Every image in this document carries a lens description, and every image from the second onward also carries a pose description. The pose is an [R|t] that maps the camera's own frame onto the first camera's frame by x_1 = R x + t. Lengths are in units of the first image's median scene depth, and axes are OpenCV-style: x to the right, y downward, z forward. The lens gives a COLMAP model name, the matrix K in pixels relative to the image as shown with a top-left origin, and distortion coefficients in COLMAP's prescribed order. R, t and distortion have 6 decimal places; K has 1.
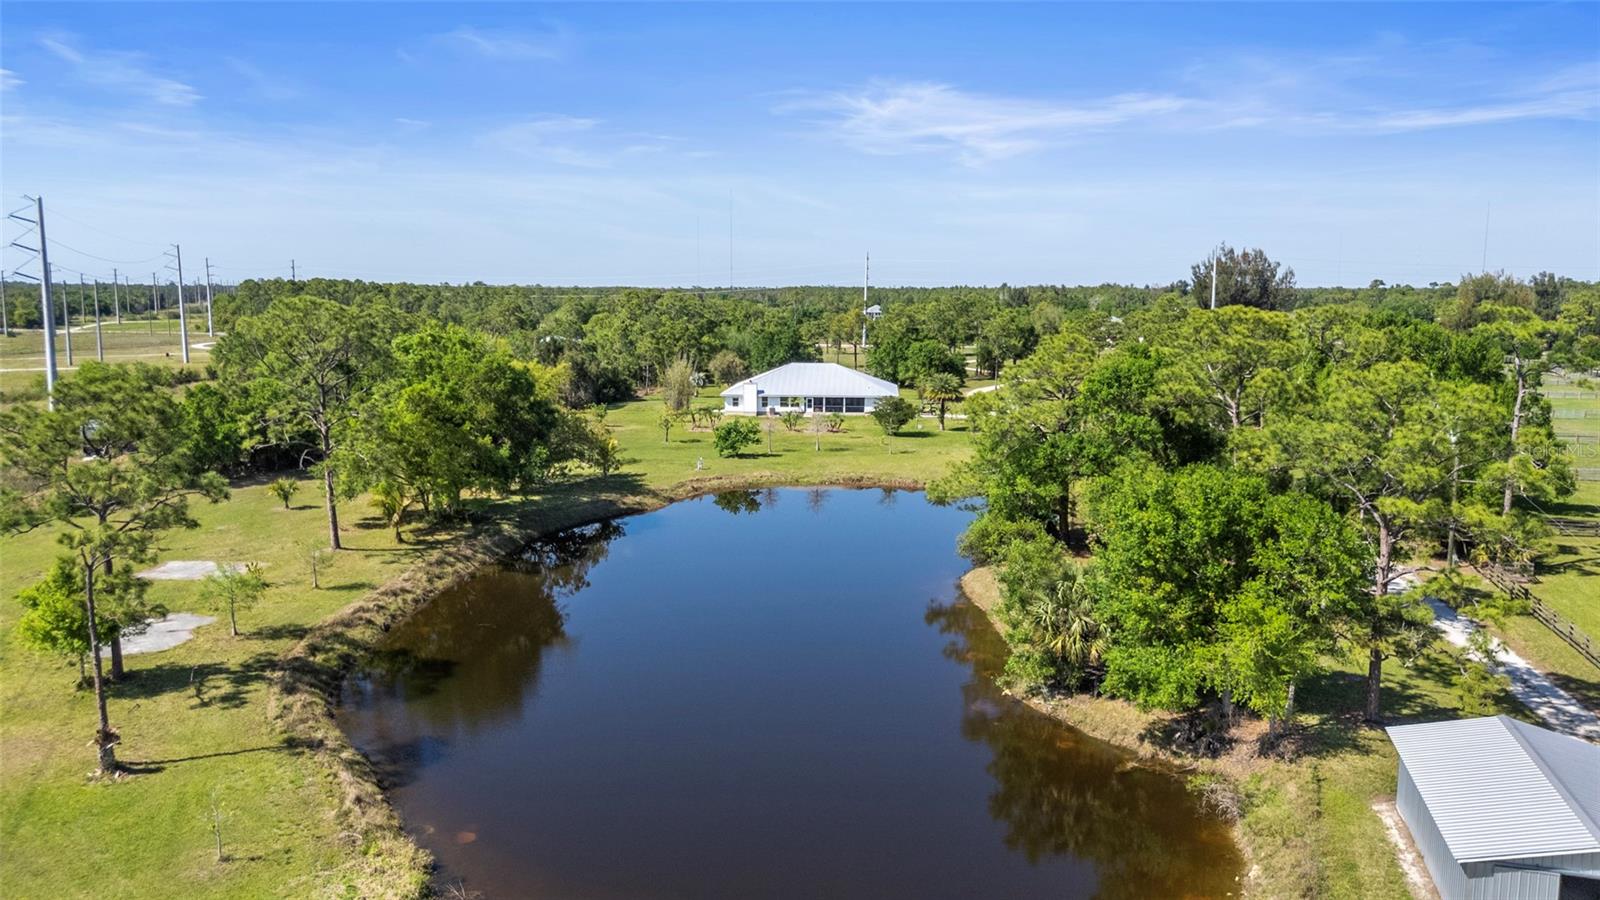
lens RADIAL K [[1180.3, 0, 803.6], [0, 1180.3, 442.4], [0, 0, 1]] dist [0.062670, -0.046469]
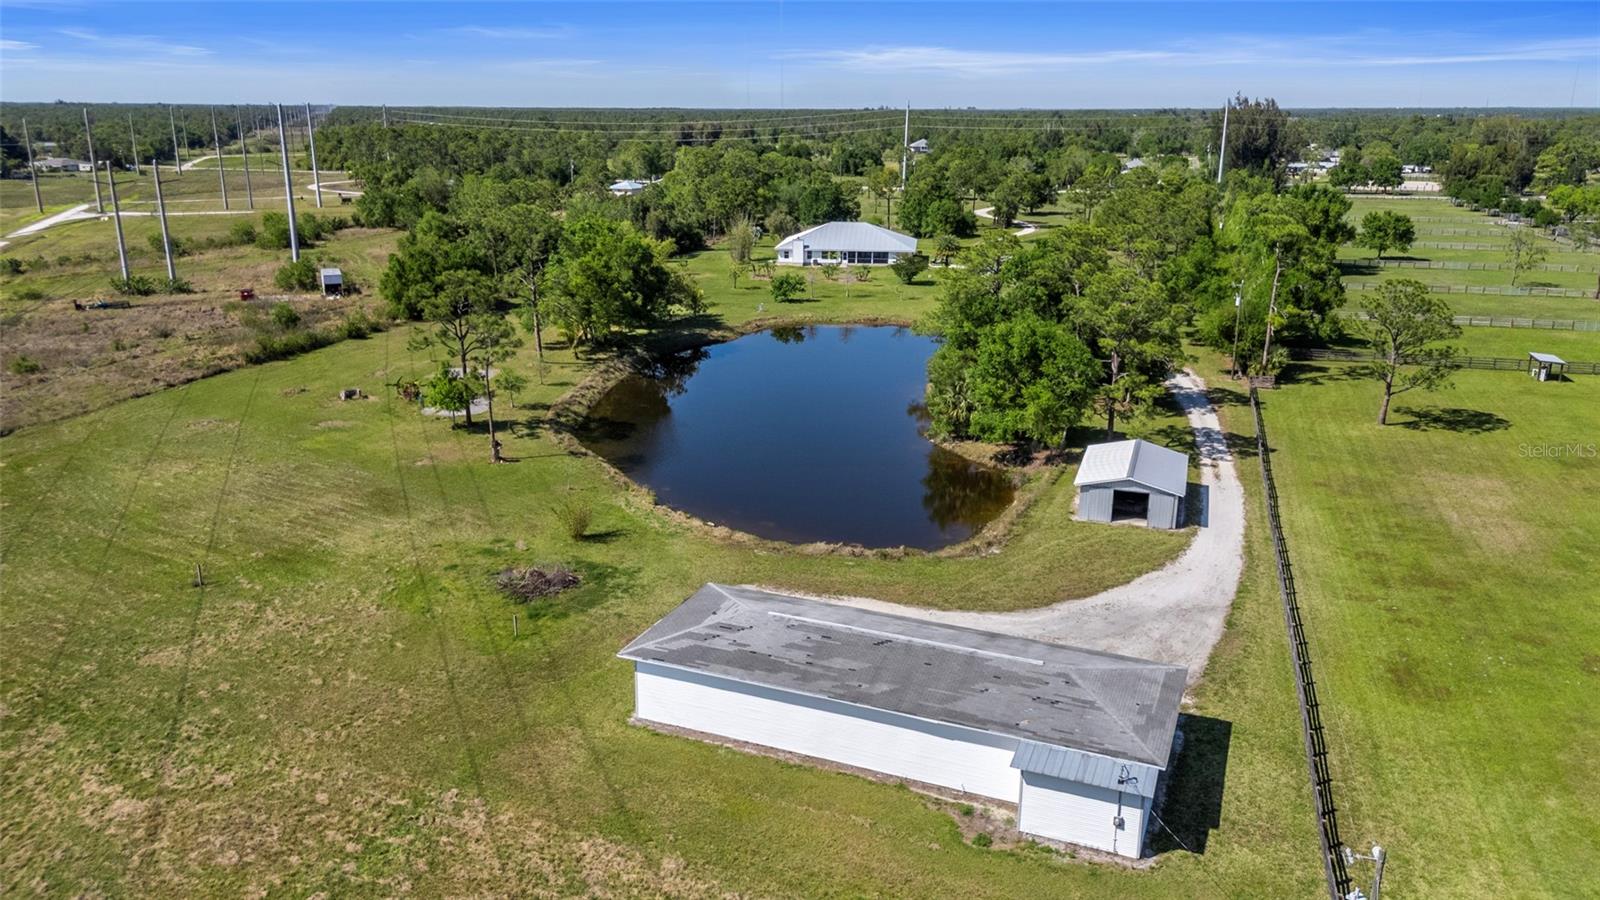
lens RADIAL K [[1180.3, 0, 806.0], [0, 1180.3, 465.7], [0, 0, 1]] dist [0.062670, -0.046469]
pose [[0.999141, 0.013057, -0.039318, 0.030883], [-0.006449, 0.986484, 0.163732, -0.035848], [0.040924, -0.163338, 0.985721, -0.560637]]
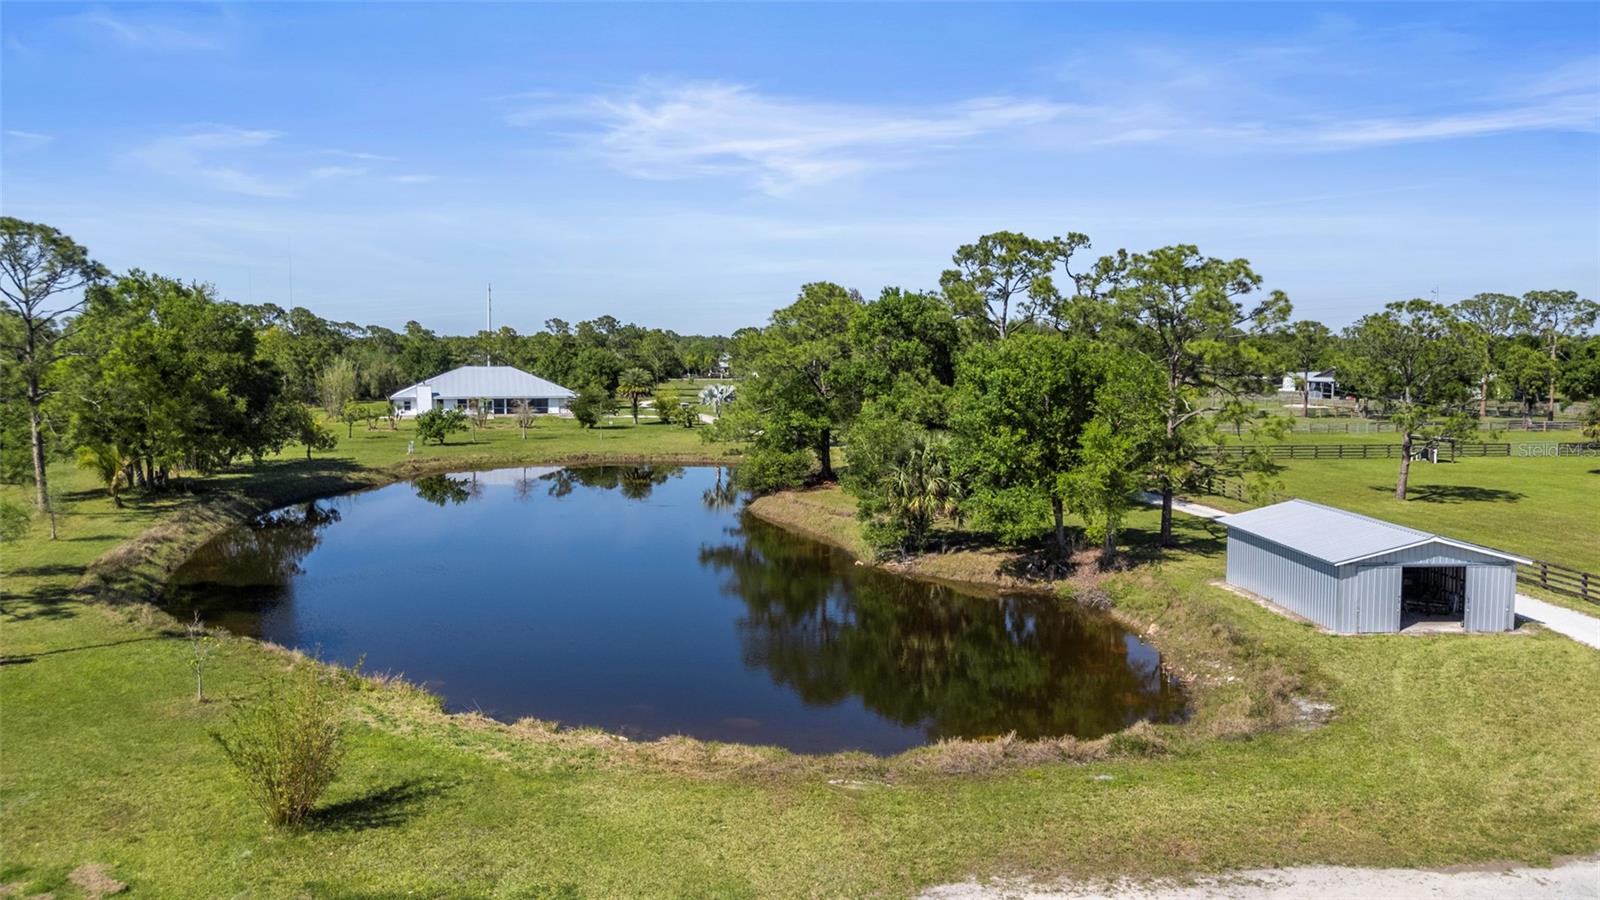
lens RADIAL K [[1180.3, 0, 801.6], [0, 1180.3, 453.2], [0, 0, 1]] dist [0.062670, -0.046469]
pose [[0.941211, -0.034637, 0.336039, -0.157011], [0.047772, 0.998380, -0.030897, 0.092773], [-0.334424, 0.045134, 0.941341, -0.004442]]
